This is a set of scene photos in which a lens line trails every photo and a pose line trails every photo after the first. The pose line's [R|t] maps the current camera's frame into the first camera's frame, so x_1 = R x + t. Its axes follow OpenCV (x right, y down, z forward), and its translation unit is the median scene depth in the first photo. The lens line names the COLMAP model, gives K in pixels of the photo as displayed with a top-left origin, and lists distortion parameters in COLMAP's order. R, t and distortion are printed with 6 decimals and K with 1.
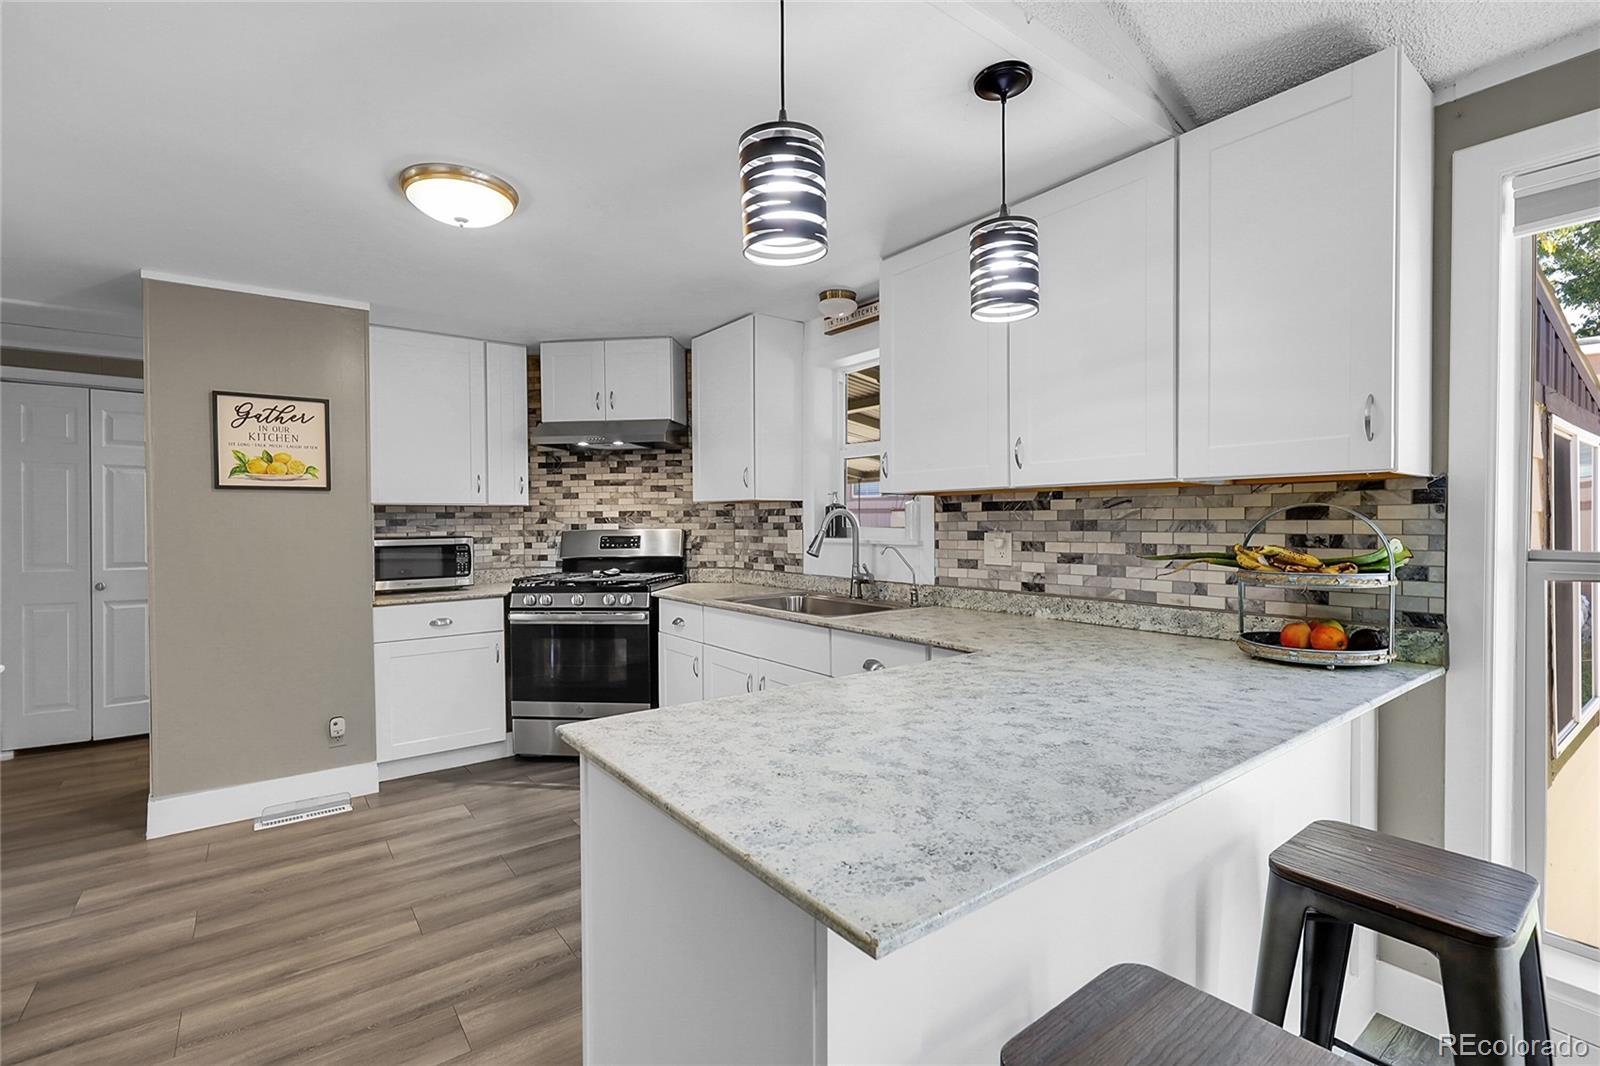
lens RADIAL K [[726.3, 0, 796.8], [0, 726.3, 532.4], [0, 0, 1]] dist [-0.003210, -0.000310]
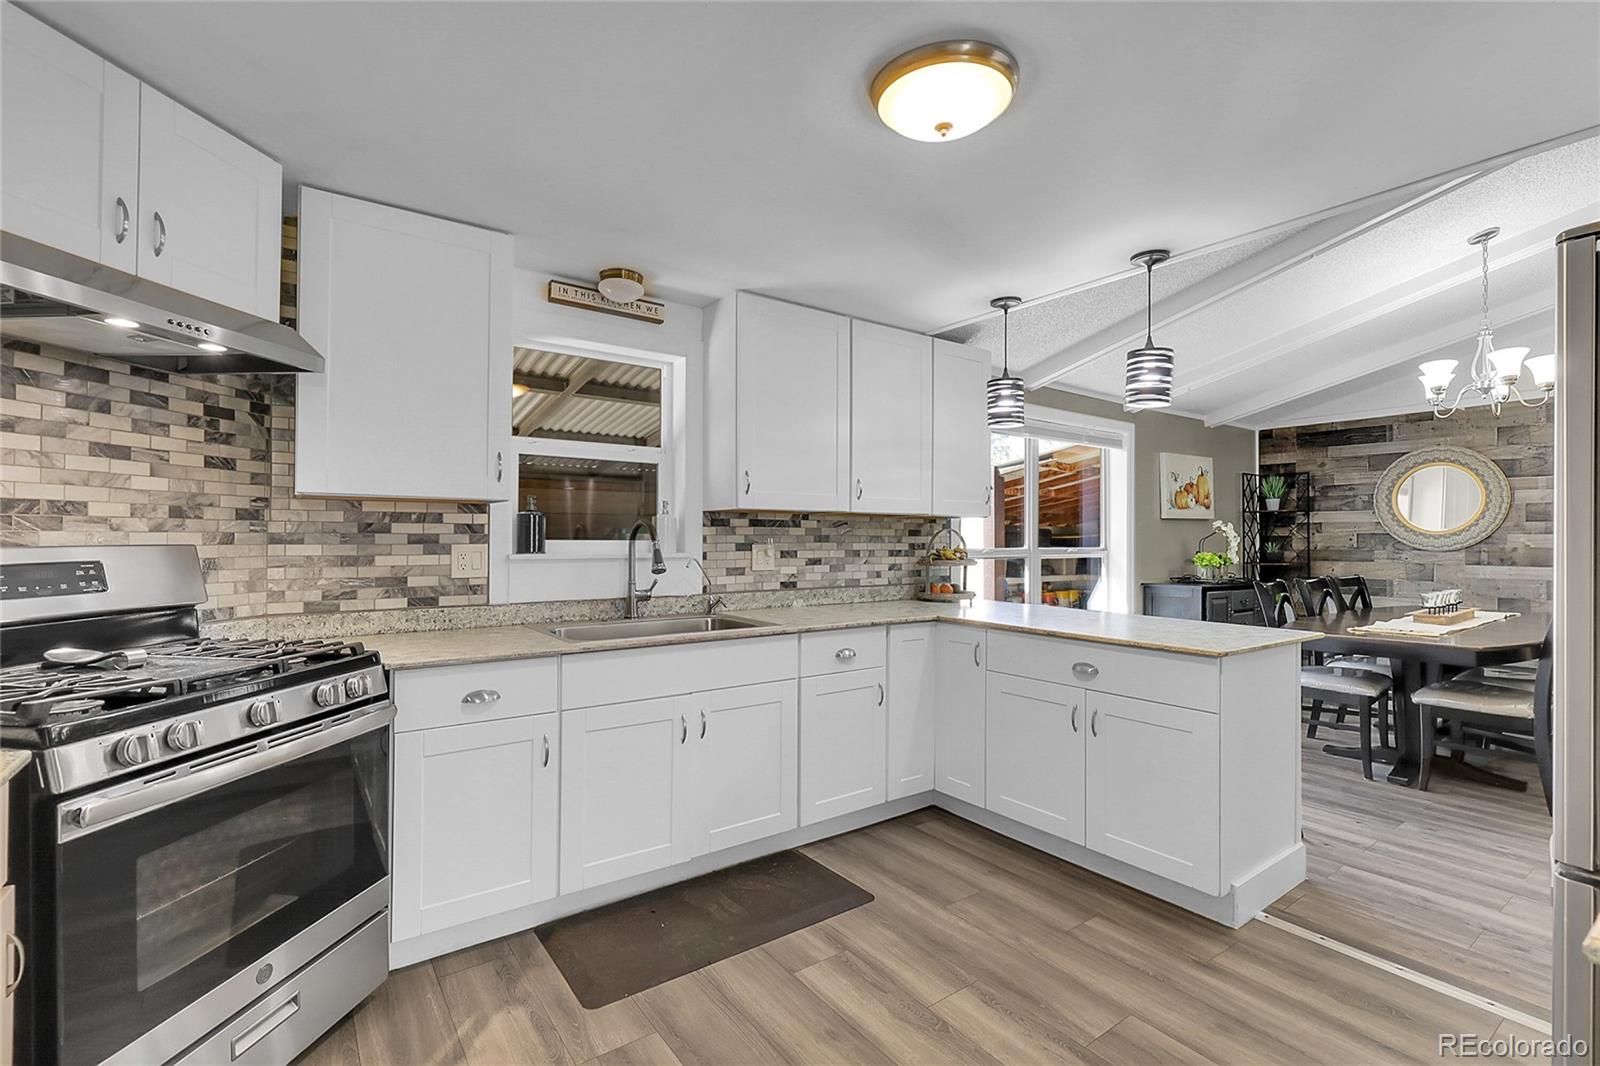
lens RADIAL K [[726.3, 0, 798.1], [0, 726.3, 532.4], [0, 0, 1]] dist [-0.003210, -0.000310]
pose [[0.012023, 0.011660, 0.999860, -0.905874], [0.009572, 0.999885, -0.011776, -0.004578], [-0.999882, 0.009712, 0.011910, 0.863632]]
